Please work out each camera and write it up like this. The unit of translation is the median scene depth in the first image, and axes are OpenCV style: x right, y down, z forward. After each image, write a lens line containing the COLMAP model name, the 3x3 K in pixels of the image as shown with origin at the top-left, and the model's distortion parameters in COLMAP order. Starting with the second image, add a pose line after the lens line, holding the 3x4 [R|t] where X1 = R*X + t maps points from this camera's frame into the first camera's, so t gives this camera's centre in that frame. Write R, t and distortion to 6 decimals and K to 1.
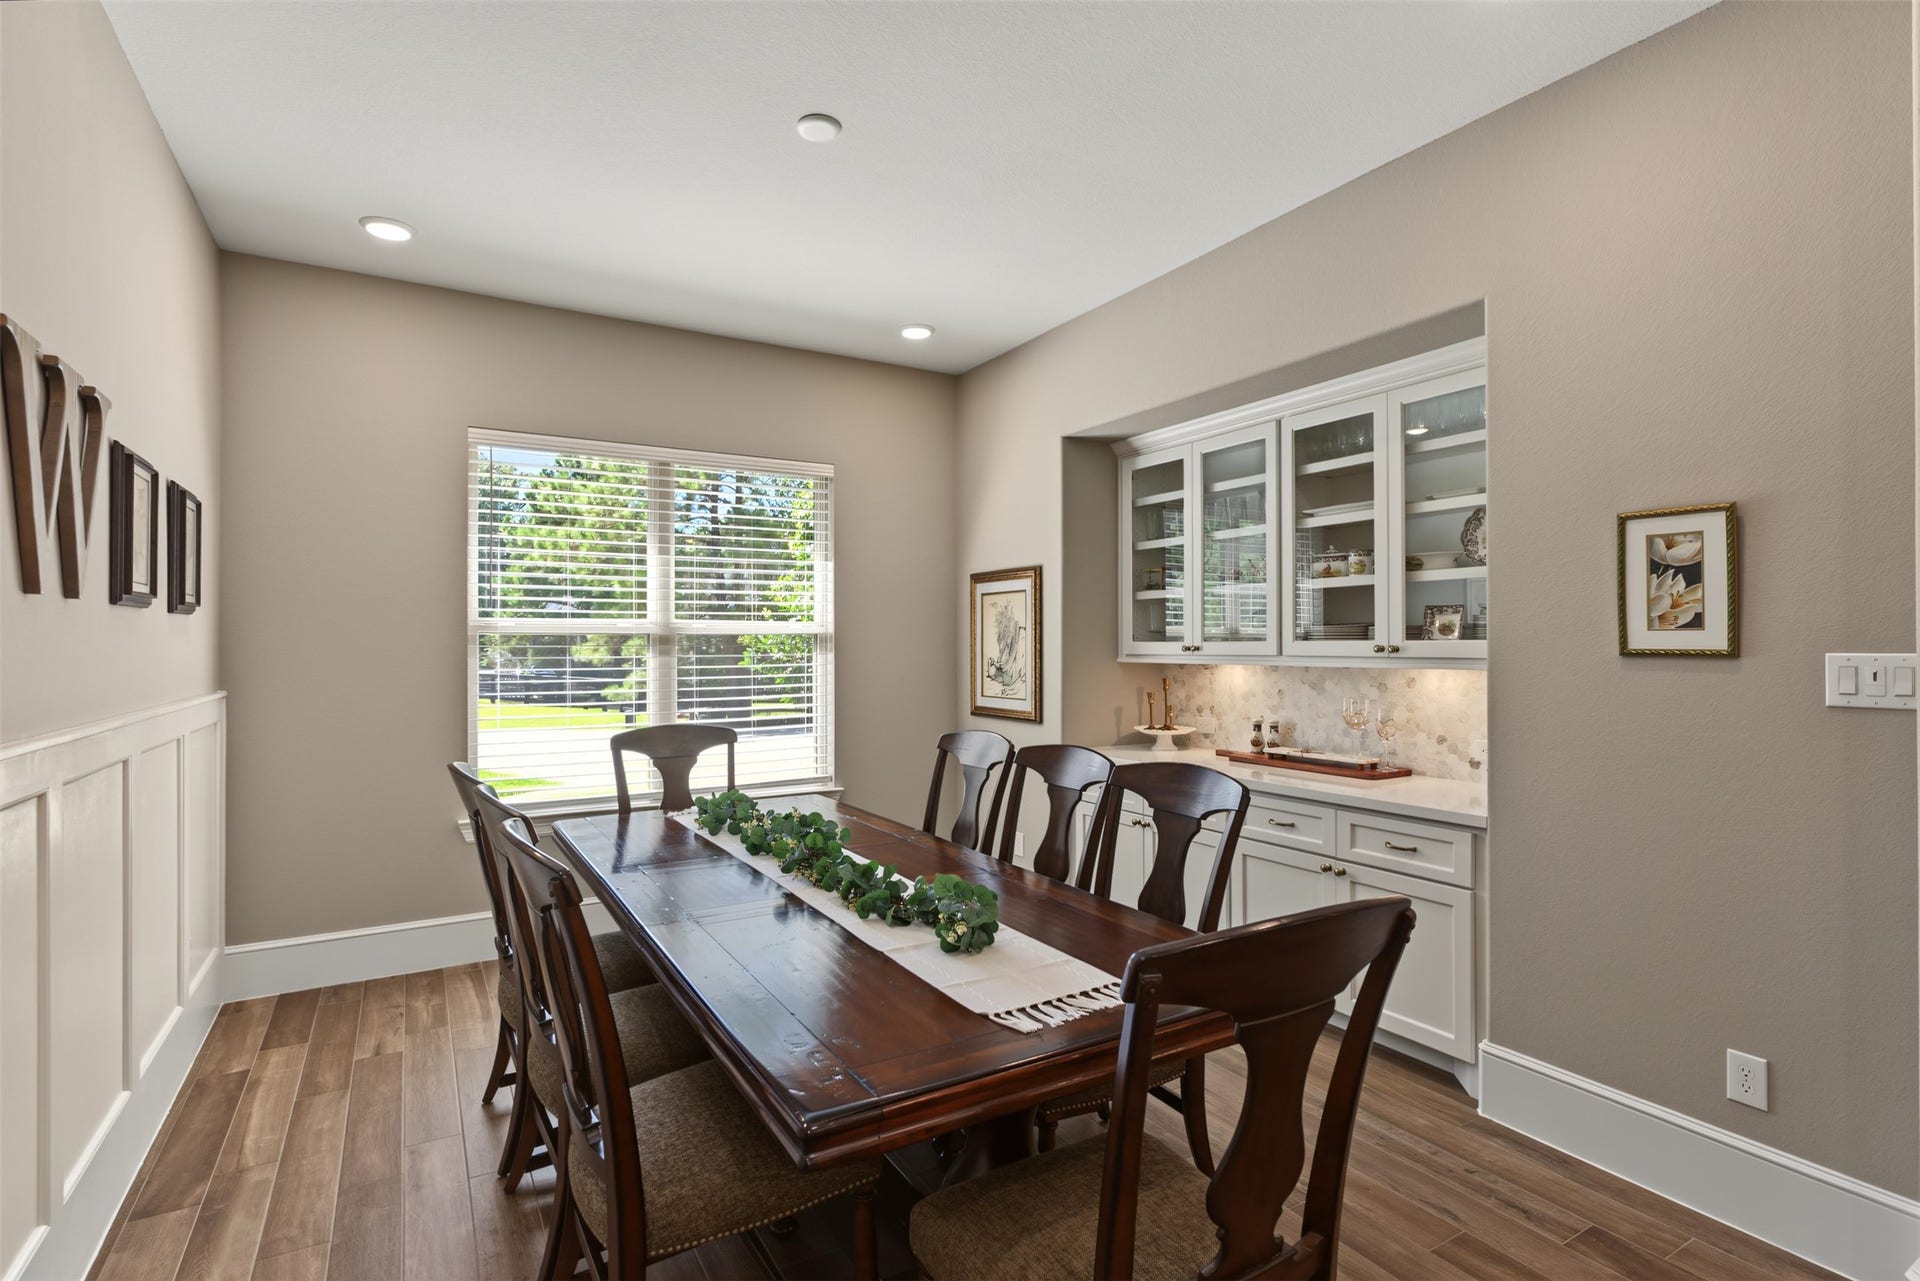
lens RADIAL K [[941.4, 0, 960.0], [0, 941.4, 640.5], [0, 0, 1]] dist [0.001461, 0.000118]
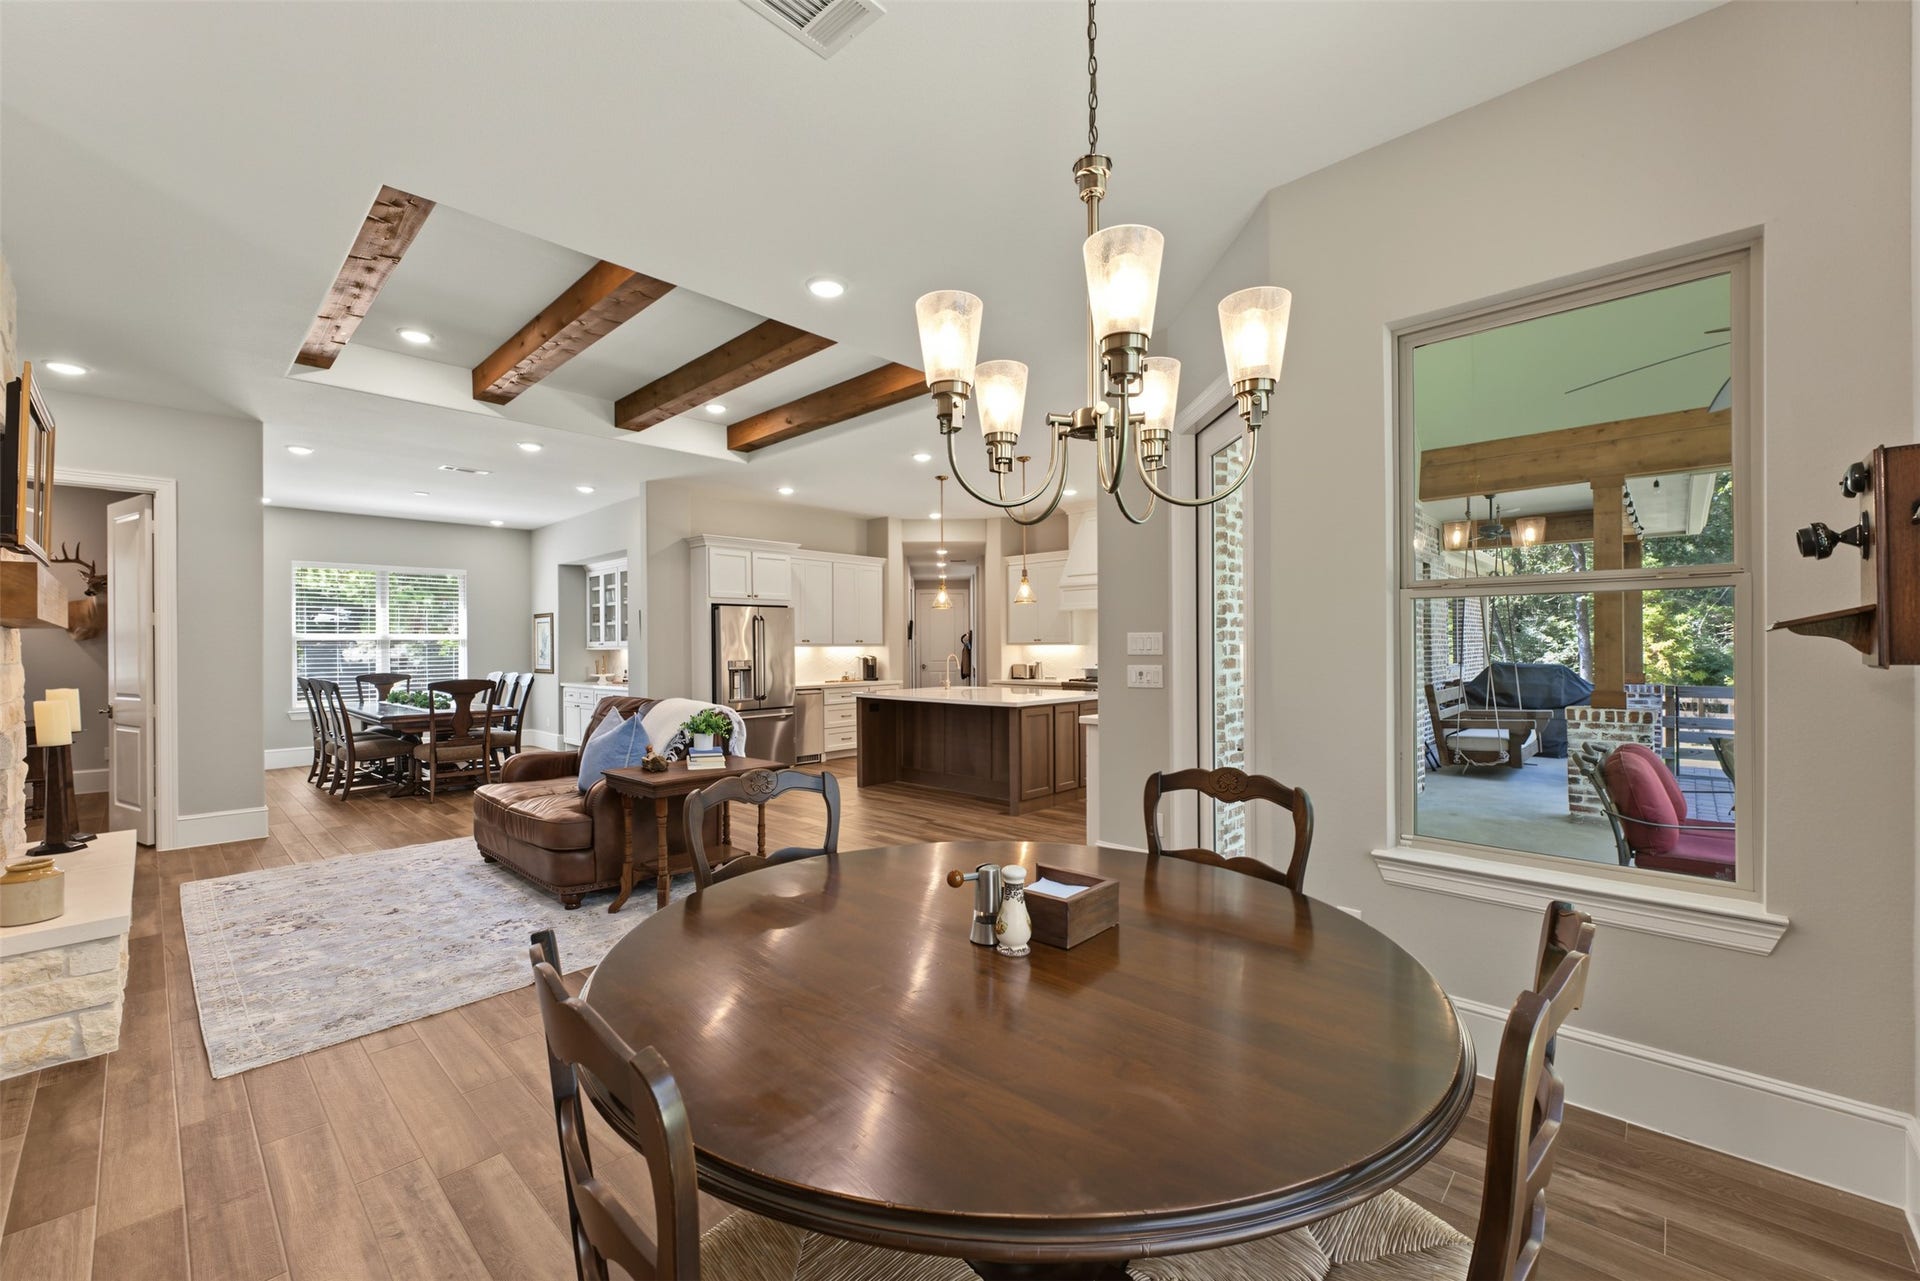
lens RADIAL K [[773.5, 0, 960.1], [0, 773.5, 644.8], [0, 0, 1]] dist [-0.000318, -0.000490]
pose [[0.960361, -0.007336, 0.278662, 0.575953], [0.006957, 0.999973, 0.002348, 0.010896], [-0.278672, -0.000316, 0.960386, -1.375765]]
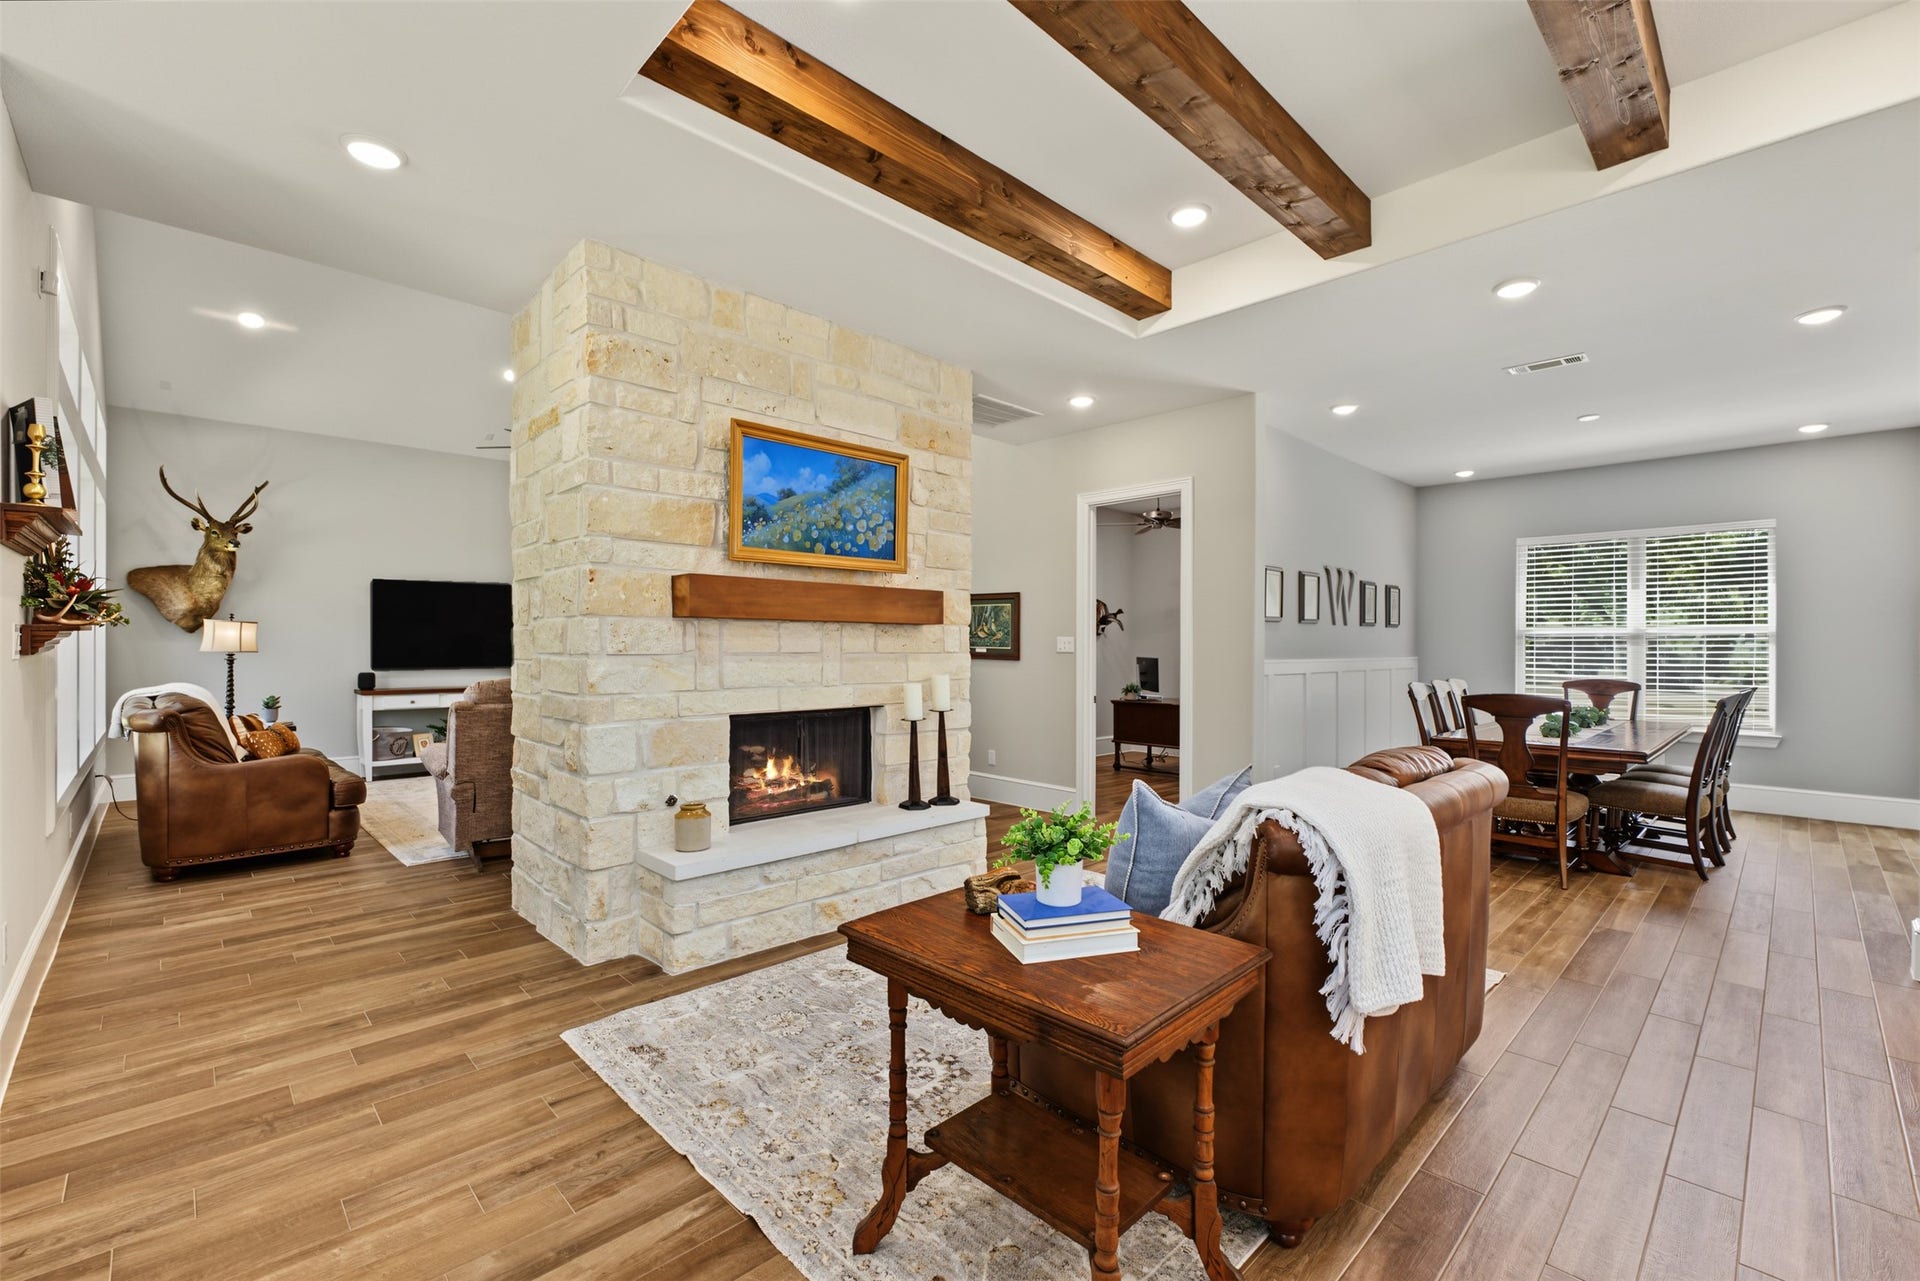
lens RADIAL K [[819.0, 0, 967.5], [0, 819.0, 642.3], [0, 0, 1]] dist [0.000718, -0.000003]
pose [[0.247133, 0.005673, -0.968965, 0.882516], [-0.005636, 0.999974, 0.004417, 0.009949], [0.968965, 0.004369, 0.247158, -0.614248]]
